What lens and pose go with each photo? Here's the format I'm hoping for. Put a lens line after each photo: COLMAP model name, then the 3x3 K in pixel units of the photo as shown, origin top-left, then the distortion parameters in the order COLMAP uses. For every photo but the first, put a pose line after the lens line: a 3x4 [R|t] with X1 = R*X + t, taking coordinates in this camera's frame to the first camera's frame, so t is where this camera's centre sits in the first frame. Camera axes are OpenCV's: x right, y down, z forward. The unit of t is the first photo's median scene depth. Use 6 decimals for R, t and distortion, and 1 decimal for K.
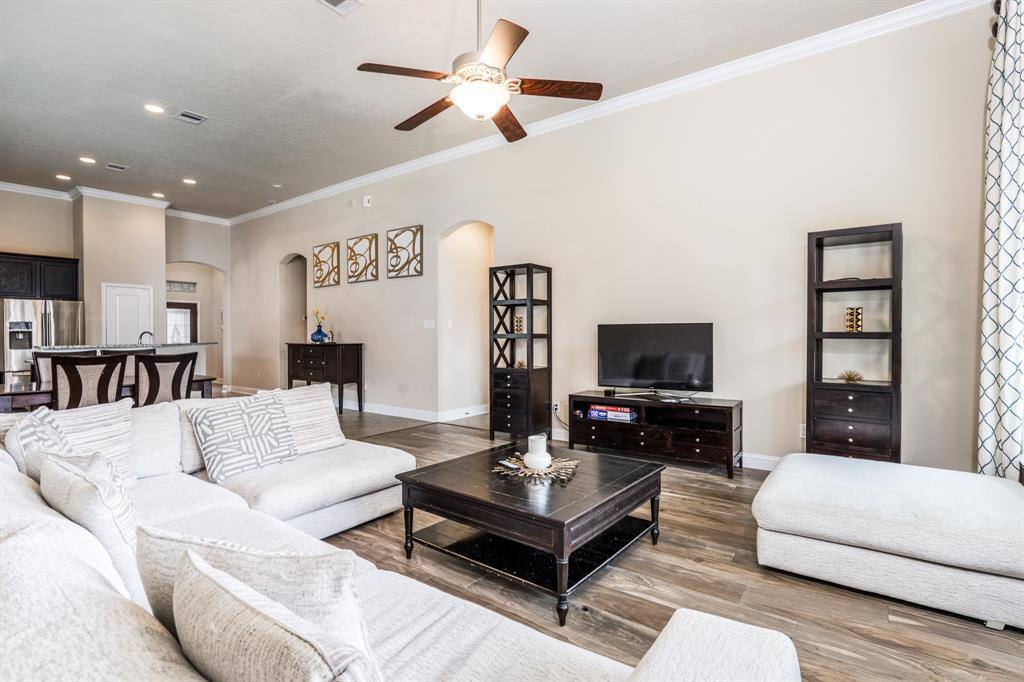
lens RADIAL K [[471.1, 0, 512.0], [0, 471.1, 341.0], [0, 0, 1]] dist [0.001918, 0.000395]
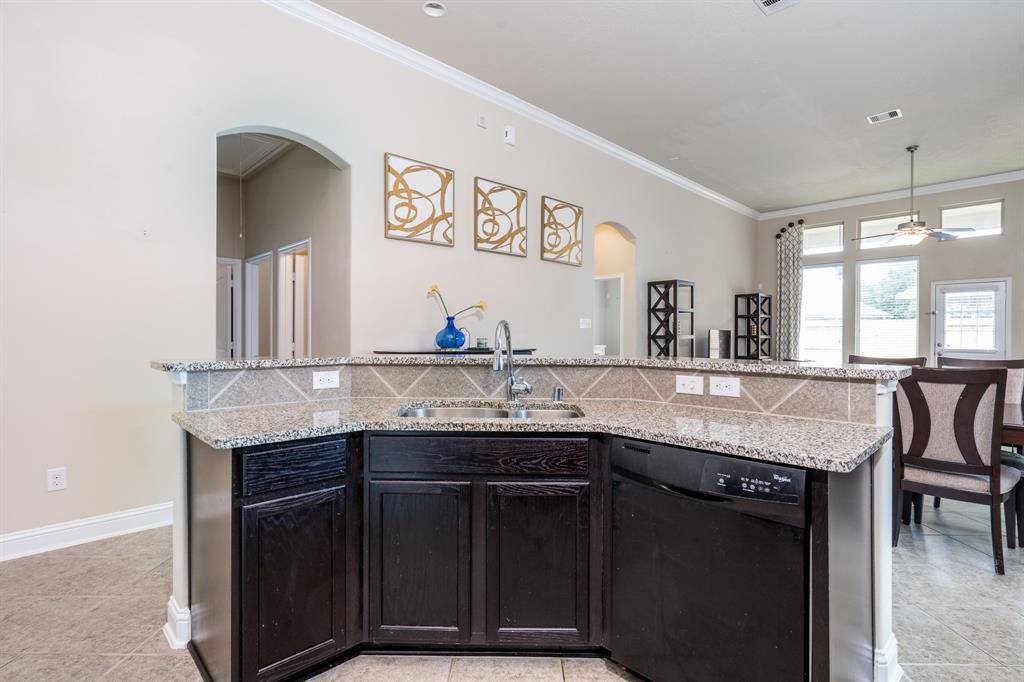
lens RADIAL K [[533.8, 0, 512.0], [0, 533.8, 341.0], [0, 0, 1]] dist [0.029495, 0.000267]
pose [[0.147435, -0.015936, 0.988943, -1.057086], [-0.007385, 0.999825, 0.017212, -0.016651], [-0.989044, -0.009841, 0.147291, 0.876117]]
